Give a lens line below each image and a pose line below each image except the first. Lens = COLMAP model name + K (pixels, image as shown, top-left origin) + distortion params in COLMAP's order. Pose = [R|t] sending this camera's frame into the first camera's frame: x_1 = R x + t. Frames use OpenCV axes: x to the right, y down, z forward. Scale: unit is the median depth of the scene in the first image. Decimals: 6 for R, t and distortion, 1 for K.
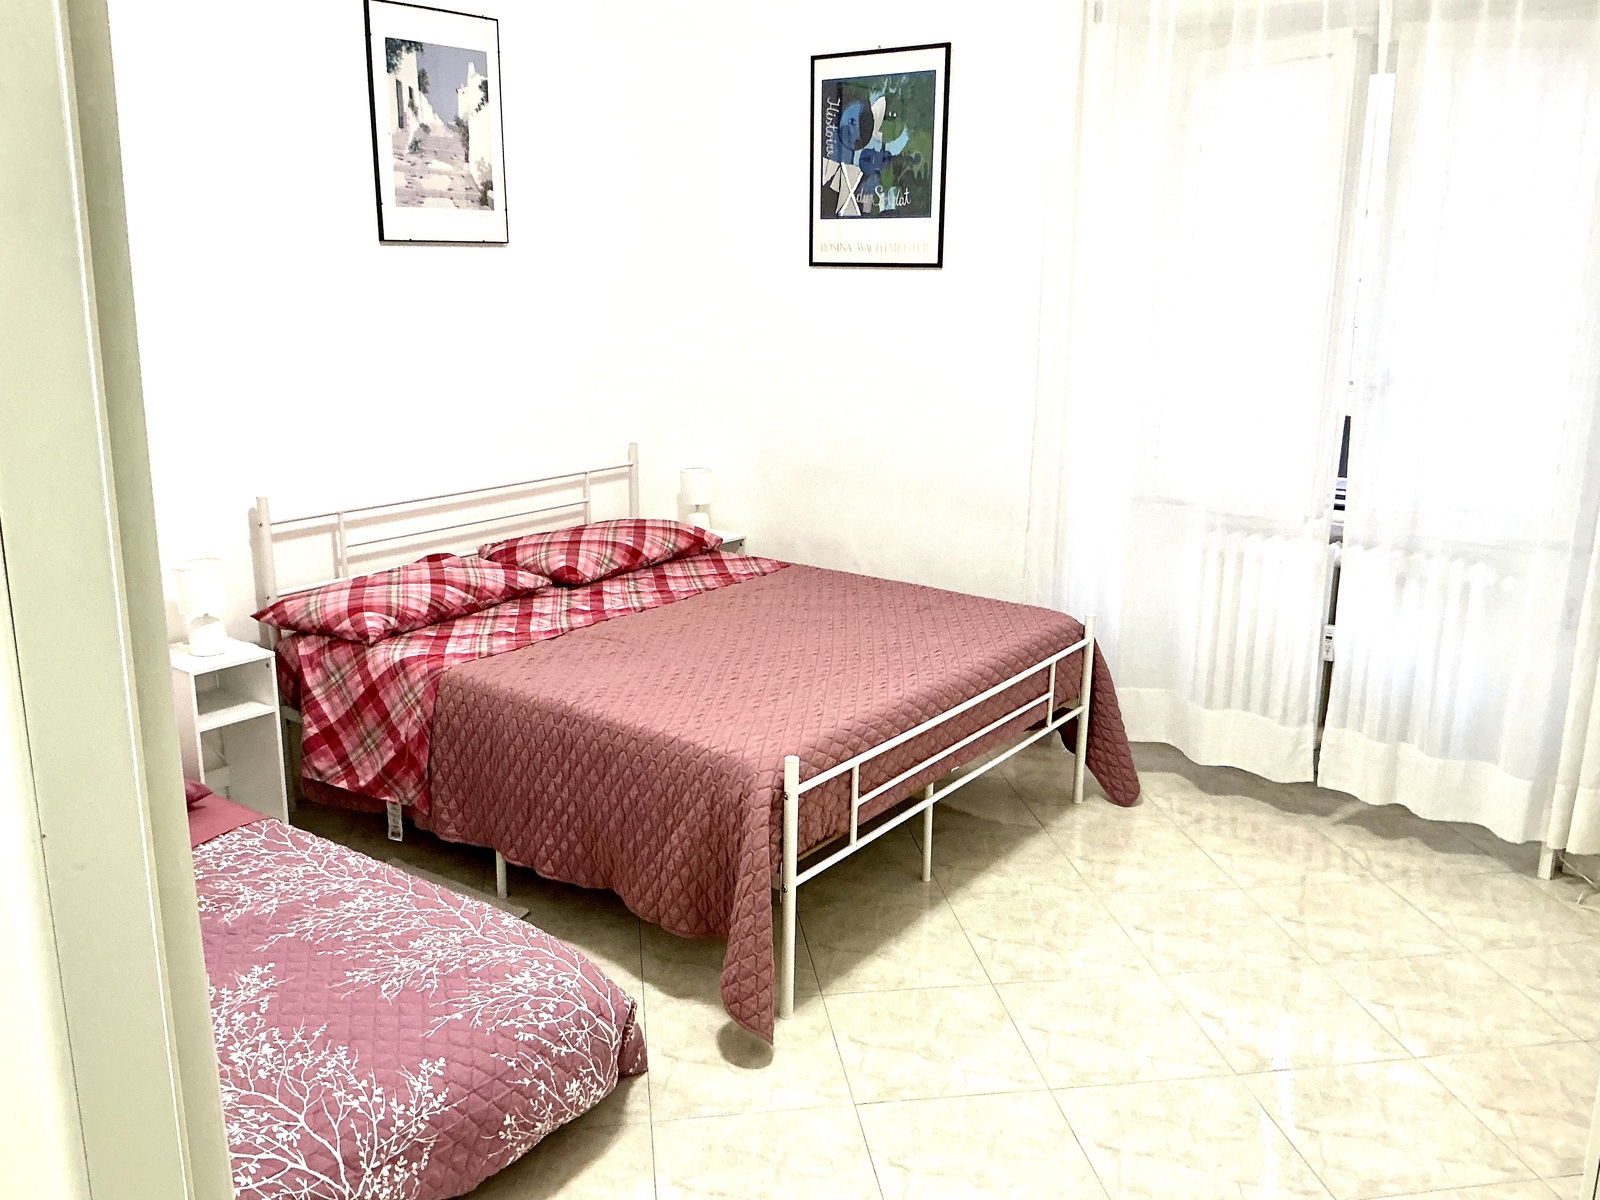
lens RADIAL K [[1328.8, 0, 802.1], [0, 1328.8, 593.5], [0, 0, 1]] dist [0.171759, -0.379130]
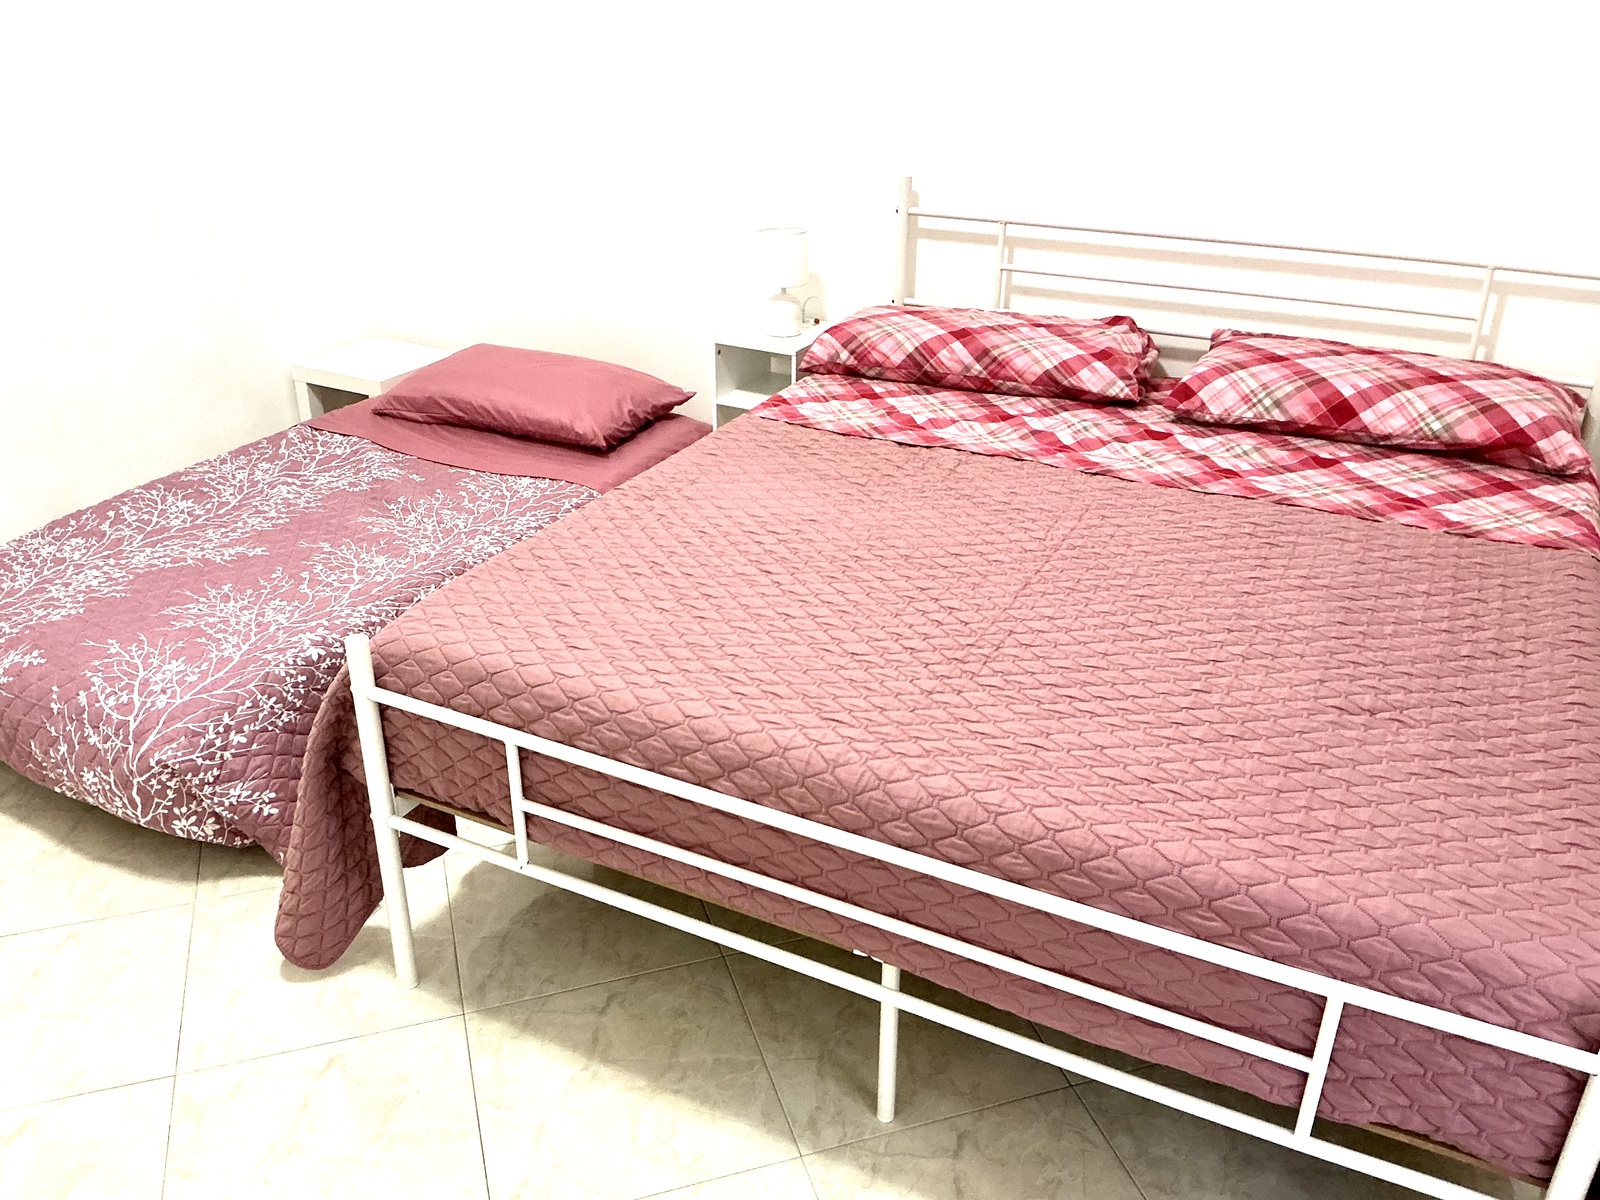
lens RADIAL K [[1328.8, 0, 802.1], [0, 1328.8, 593.5], [0, 0, 1]] dist [0.171759, -0.379130]
pose [[0.164286, 0.425512, -0.889915, 0.452778], [-0.245497, 0.891424, 0.380913, -0.148147], [0.955375, 0.155893, 0.250910, 0.798657]]
